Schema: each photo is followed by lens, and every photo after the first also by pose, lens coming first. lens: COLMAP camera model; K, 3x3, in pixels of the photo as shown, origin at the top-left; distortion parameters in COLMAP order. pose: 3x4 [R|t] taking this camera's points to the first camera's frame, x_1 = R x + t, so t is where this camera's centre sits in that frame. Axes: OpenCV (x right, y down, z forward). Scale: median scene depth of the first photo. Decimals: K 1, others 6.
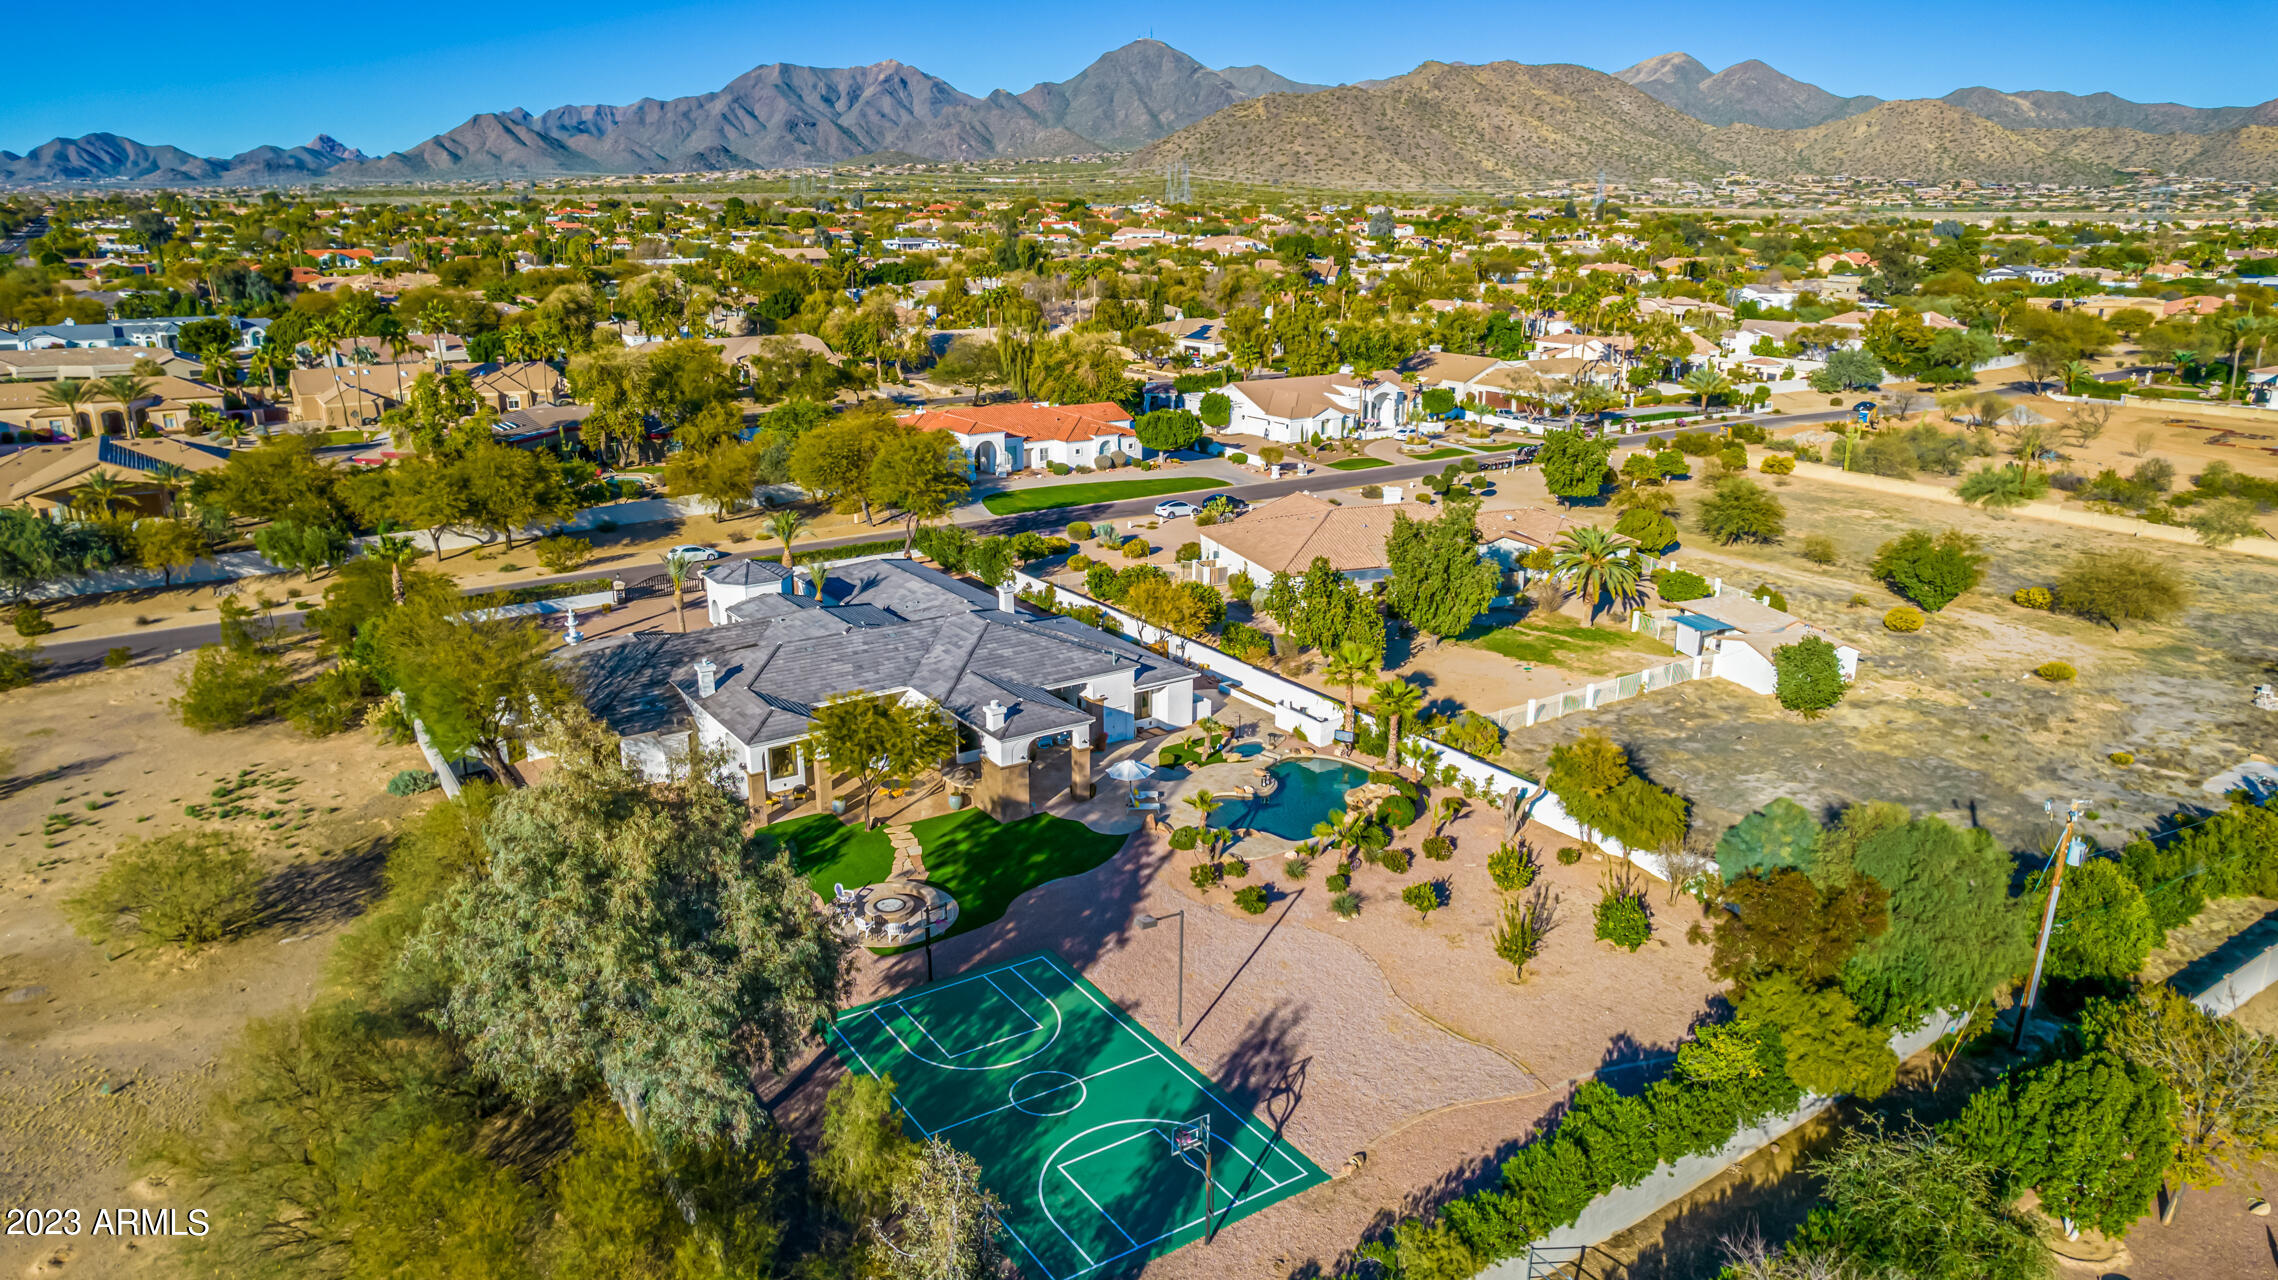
lens RADIAL K [[1469.0, 0, 1134.1], [0, 1469.0, 642.9], [0, 0, 1]] dist [-0.073743, 0.066329]
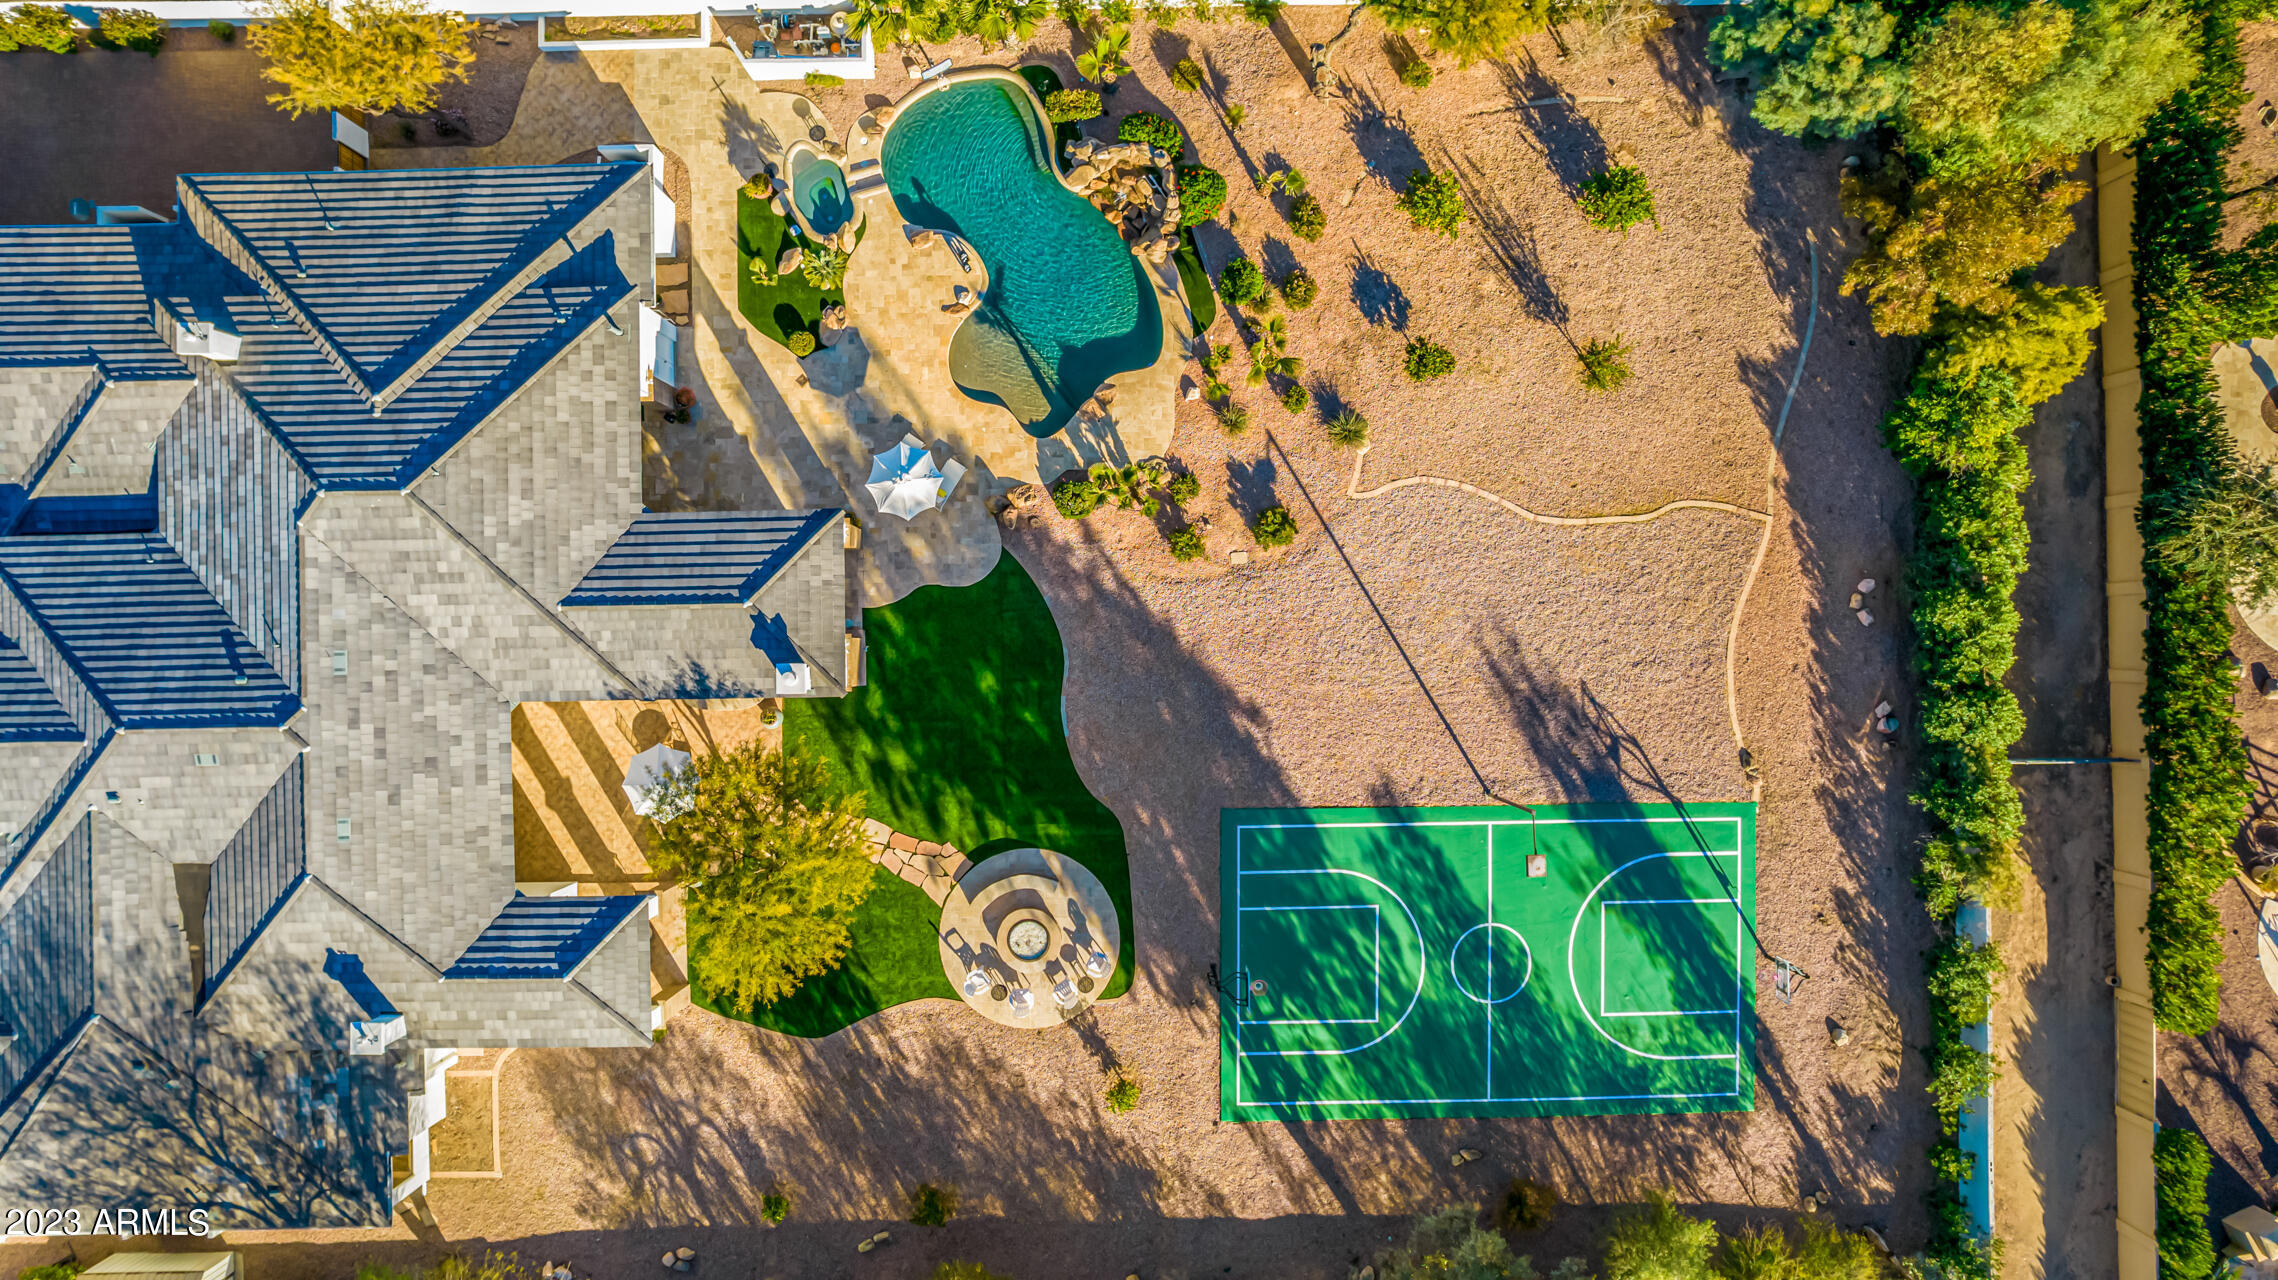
lens RADIAL K [[1489.3, 0, 1134.6], [0, 1489.3, 643.2], [0, 0, 1]] dist [-0.080126, 0.077186]
pose [[0.543891, -0.839124, -0.007268, -0.001073], [0.243516, 0.149538, 0.958300, -0.184299], [-0.803046, -0.522981, 0.285673, 0.265615]]
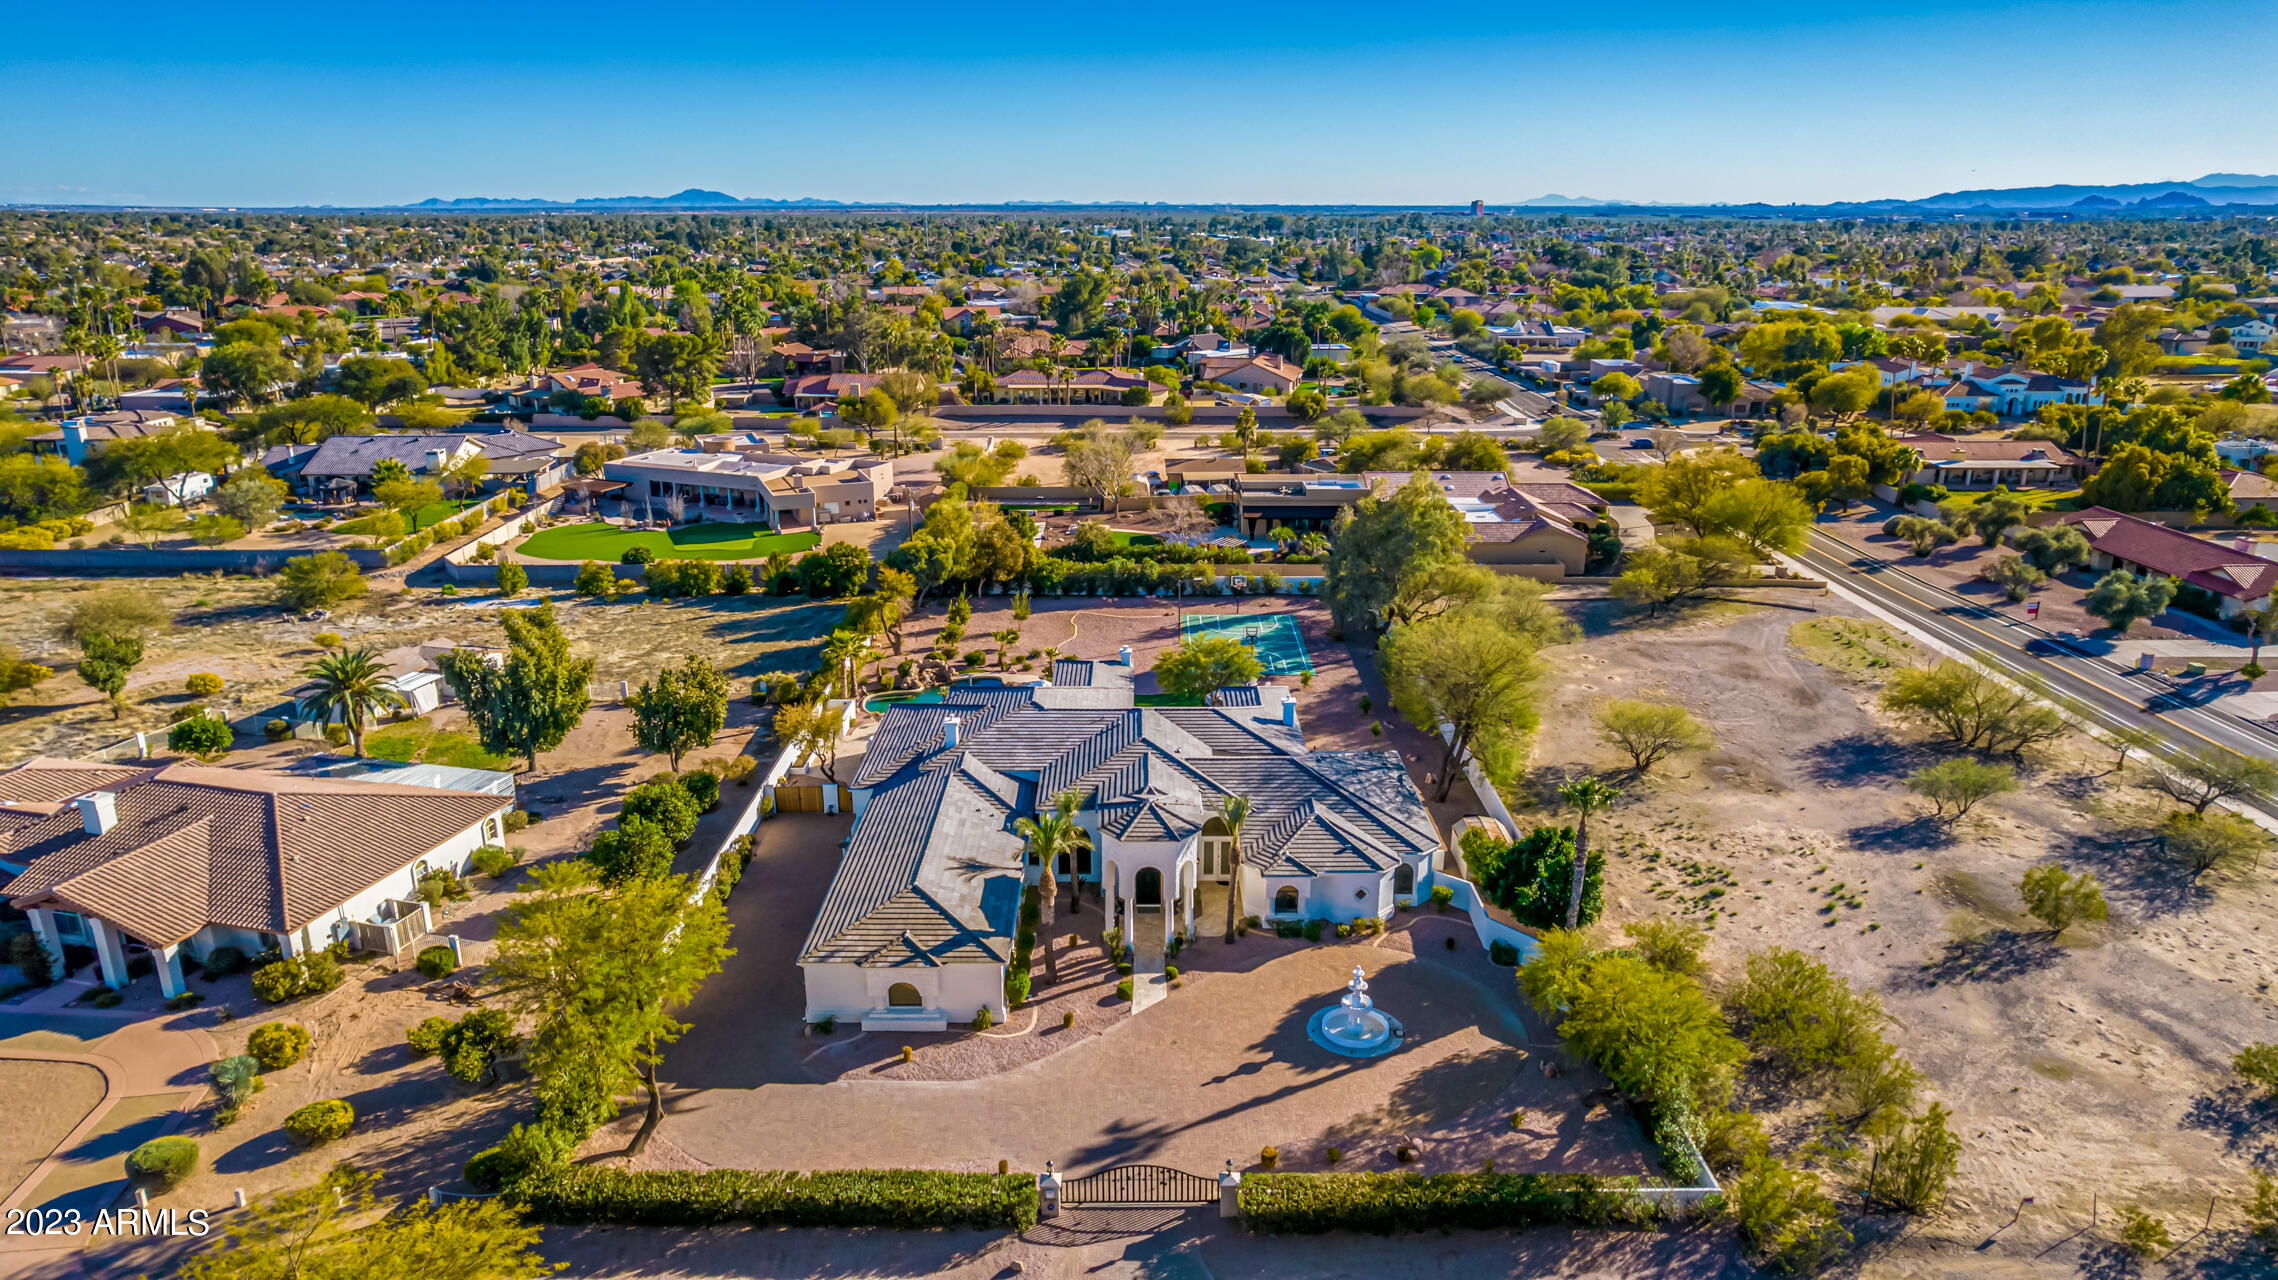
lens RADIAL K [[1456.8, 0, 1137.3], [0, 1456.8, 639.4], [0, 0, 1]] dist [-0.054639, 0.071599]
pose [[-0.828457, -0.163585, 0.535630, -0.318092], [0.160307, 0.847111, 0.506660, -0.251996], [-0.536620, 0.505611, -0.675571, 0.717147]]
